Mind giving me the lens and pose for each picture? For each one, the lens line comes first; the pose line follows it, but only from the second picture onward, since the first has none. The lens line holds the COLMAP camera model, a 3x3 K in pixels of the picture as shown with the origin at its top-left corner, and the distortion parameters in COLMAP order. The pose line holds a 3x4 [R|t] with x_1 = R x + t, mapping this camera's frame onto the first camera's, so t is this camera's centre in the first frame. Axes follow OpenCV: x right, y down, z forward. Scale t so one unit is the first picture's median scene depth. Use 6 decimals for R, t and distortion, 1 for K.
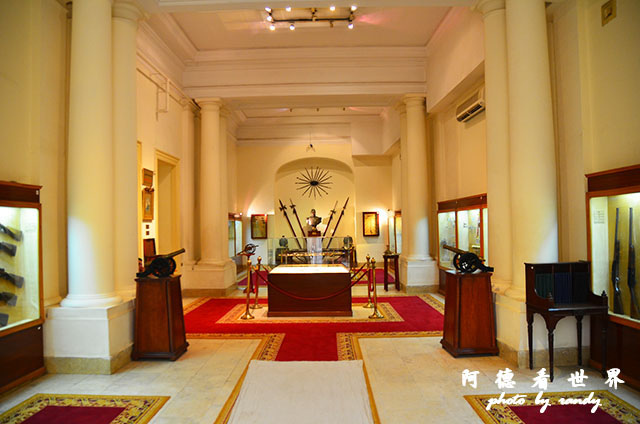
lens RADIAL K [[462.0, 0, 320.3], [0, 462.0, 212.9], [0, 0, 1]] dist [-0.063408, -0.002093]
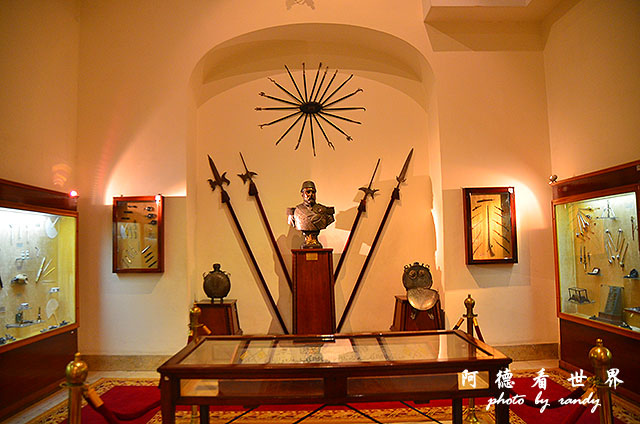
lens RADIAL K [[462.0, 0, 318.8], [0, 462.0, 213.8], [0, 0, 1]] dist [-0.063408, -0.002093]
pose [[0.999715, -0.001513, 0.023841, -0.015948], [0.002771, 0.998599, -0.052836, 0.031647], [-0.023727, 0.052887, 0.998319, 0.673661]]
